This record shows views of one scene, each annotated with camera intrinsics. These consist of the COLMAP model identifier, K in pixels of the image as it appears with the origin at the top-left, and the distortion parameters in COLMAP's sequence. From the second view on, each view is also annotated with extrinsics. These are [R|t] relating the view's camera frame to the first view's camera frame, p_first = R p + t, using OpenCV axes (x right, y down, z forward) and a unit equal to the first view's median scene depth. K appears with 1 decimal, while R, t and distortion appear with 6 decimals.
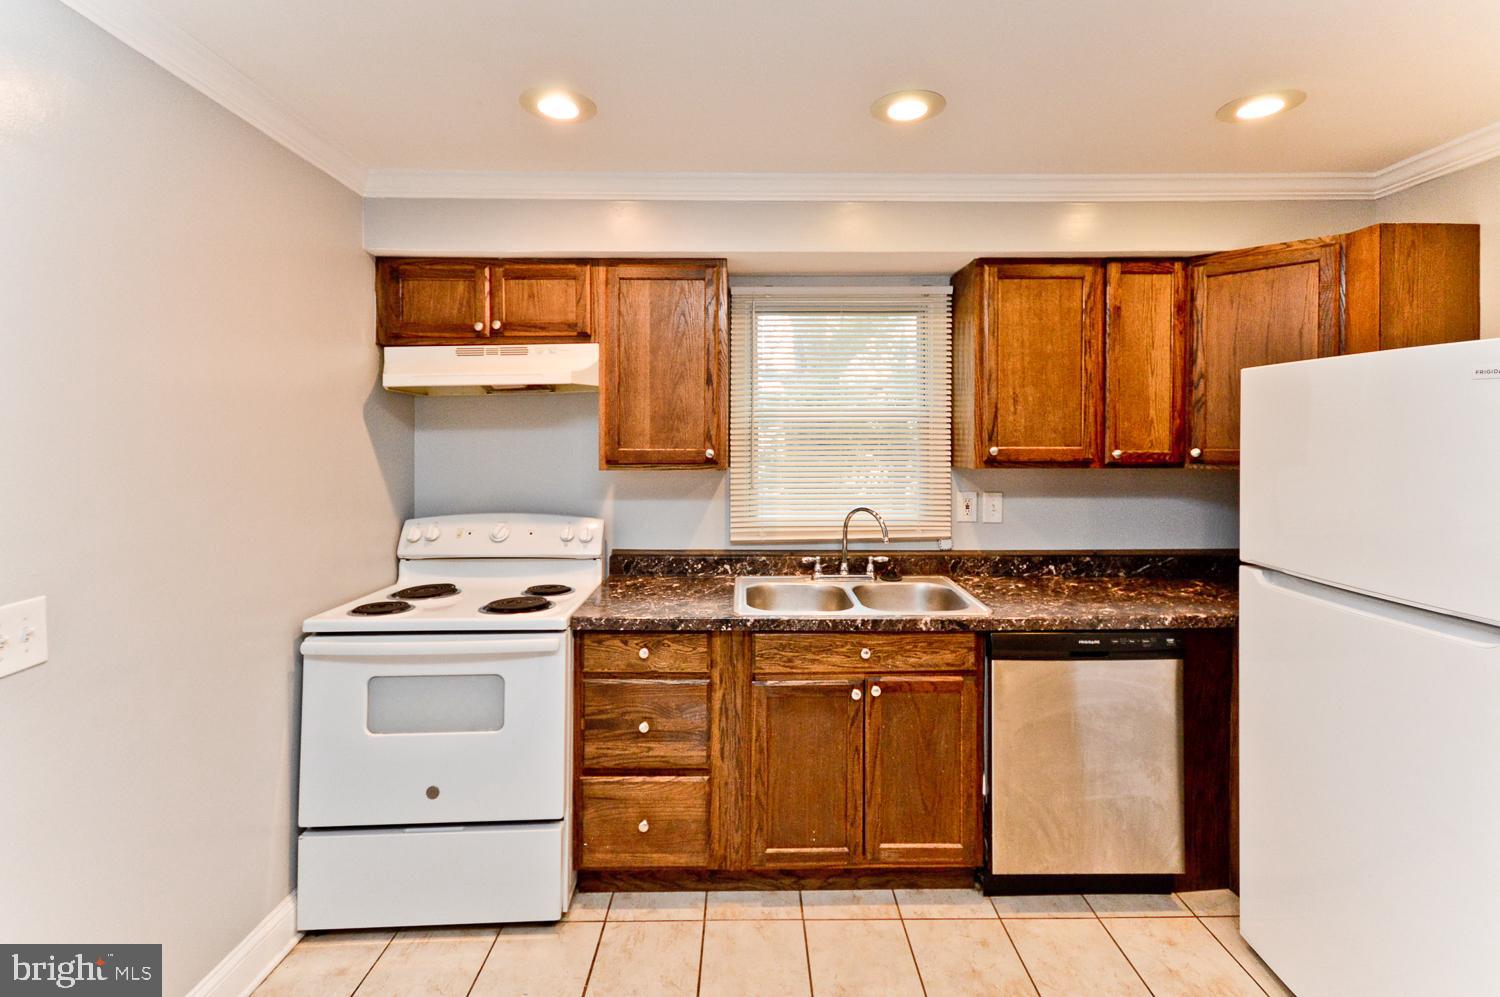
lens RADIAL K [[682.0, 0, 759.7], [0, 682.0, 441.9], [0, 0, 1]] dist [0.009887, -0.002955]
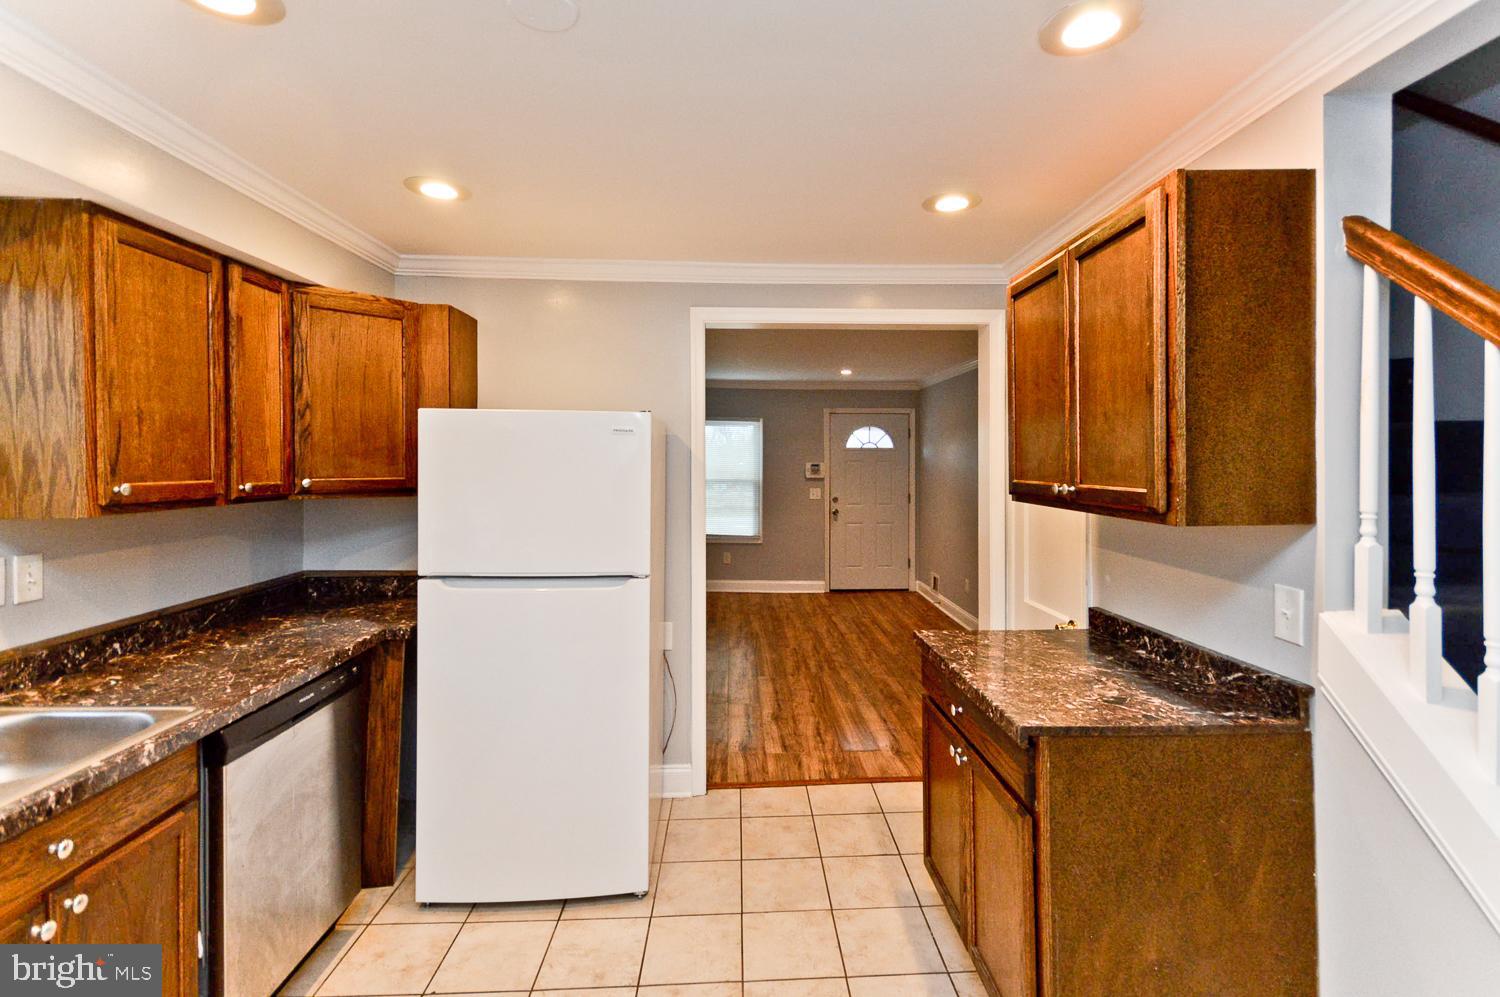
lens RADIAL K [[682.0, 0, 784.9], [0, 682.0, 466.0], [0, 0, 1]] dist [0.009887, -0.002955]
pose [[-0.046814, -0.005758, 0.998887, -0.379665], [0.003729, 0.999975, 0.005939, -0.011814], [-0.998897, 0.004002, -0.046792, 0.355624]]
